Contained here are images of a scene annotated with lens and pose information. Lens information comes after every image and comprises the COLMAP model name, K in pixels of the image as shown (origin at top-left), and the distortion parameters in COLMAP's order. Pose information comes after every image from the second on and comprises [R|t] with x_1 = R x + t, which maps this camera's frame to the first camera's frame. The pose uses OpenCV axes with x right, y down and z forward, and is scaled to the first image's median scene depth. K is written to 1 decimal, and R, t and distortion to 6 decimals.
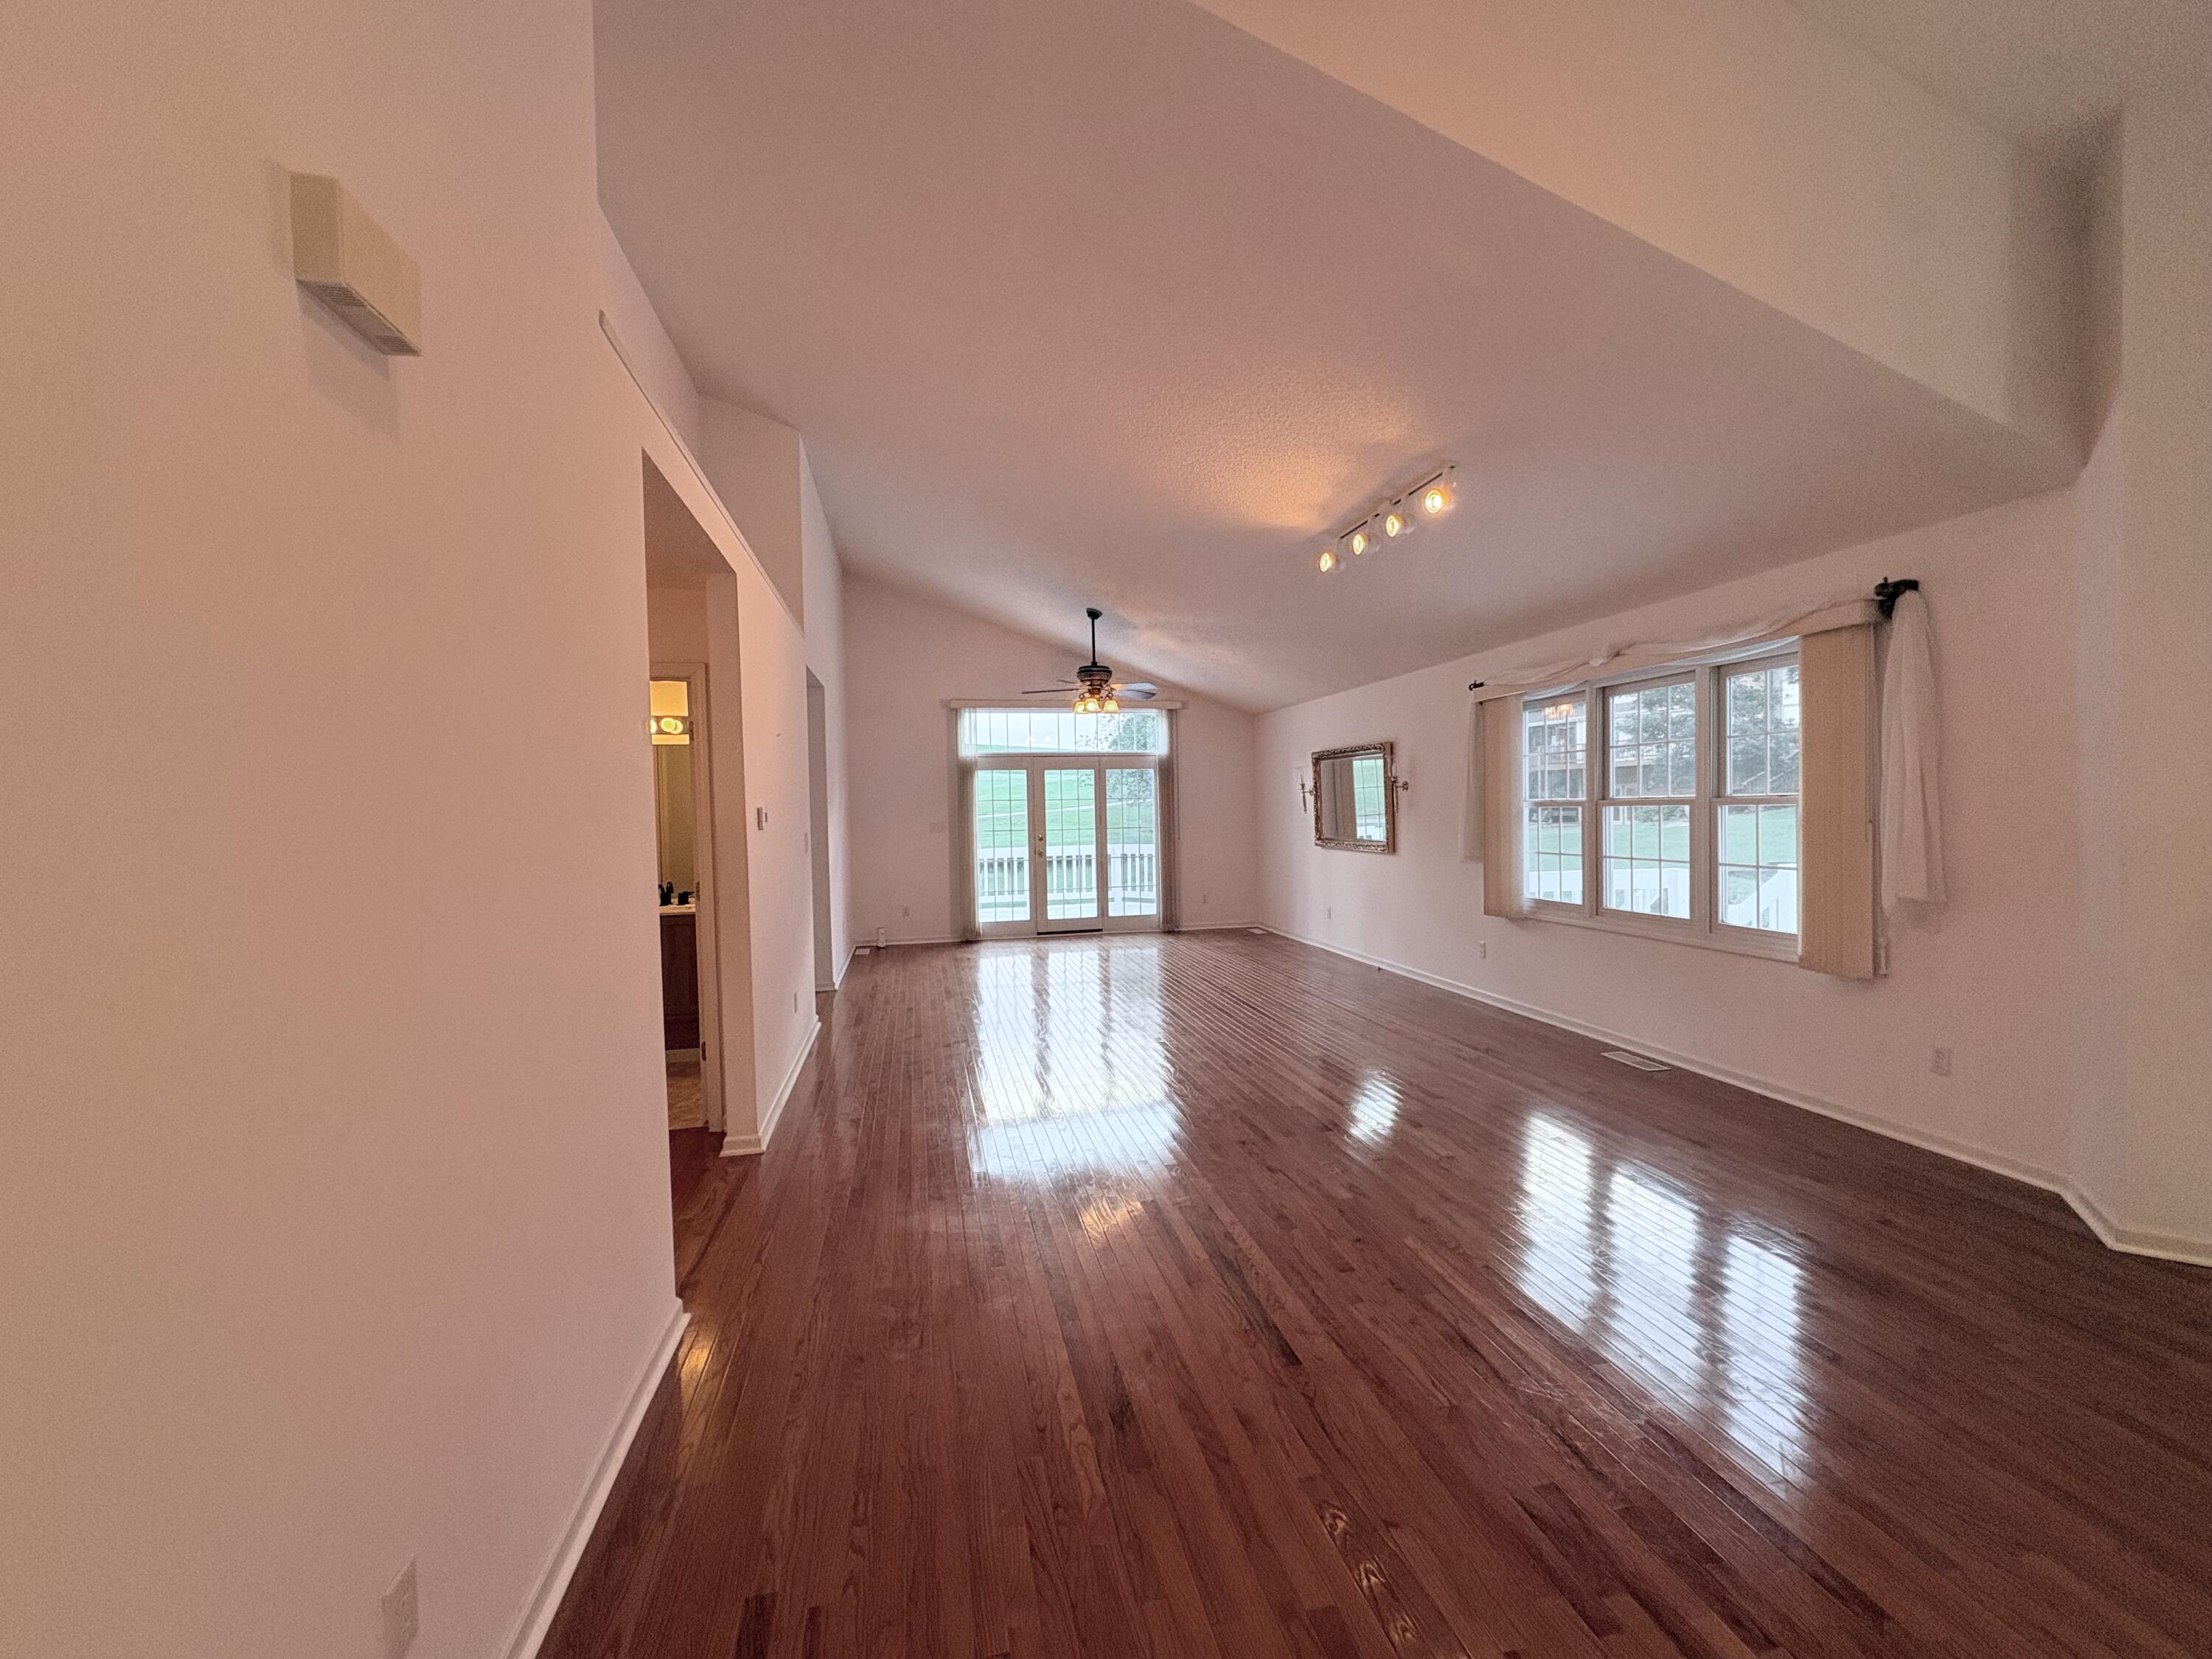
lens RADIAL K [[887.1, 0, 1106.2], [0, 887.1, 830.7], [0, 0, 1]] dist [-0.002242, -0.000348]
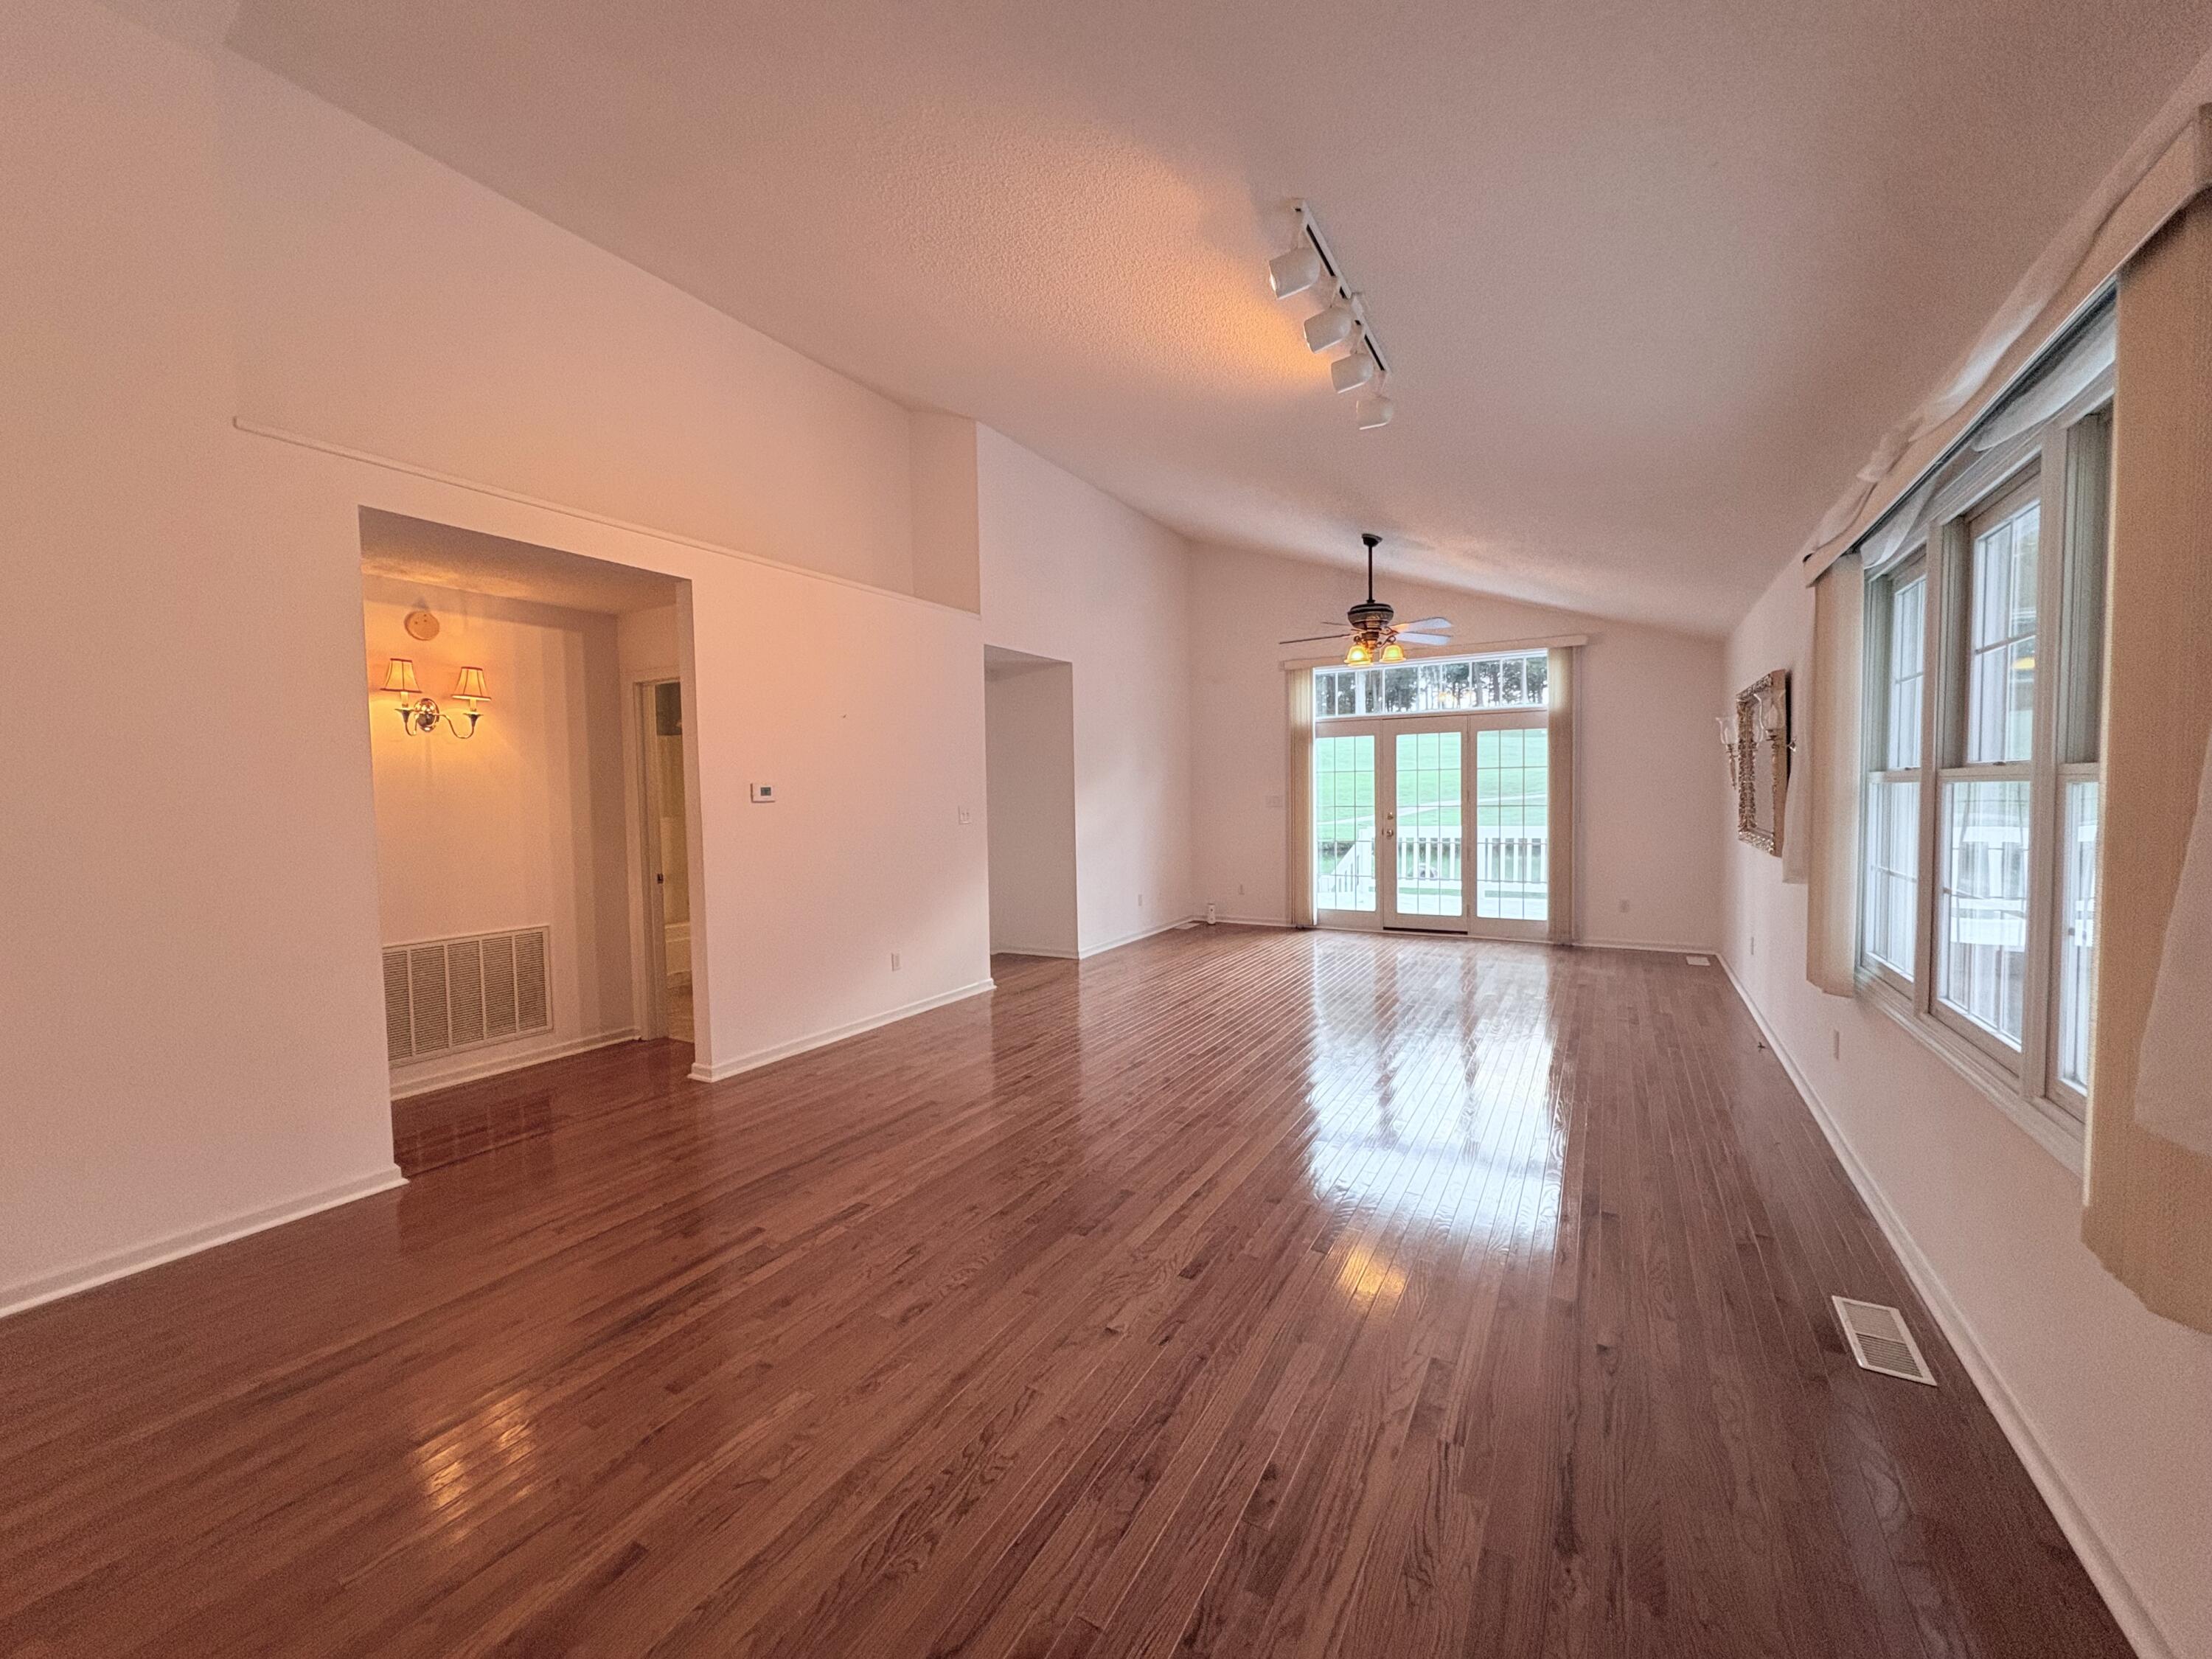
lens RADIAL K [[887.1, 0, 1106.6], [0, 887.1, 830.0], [0, 0, 1]] dist [-0.002242, -0.000348]
pose [[0.745473, 0.037323, -0.665490, 0.287155], [-0.016784, 0.999166, 0.037236, -0.005423], [0.666325, -0.016589, 0.745477, 0.189790]]
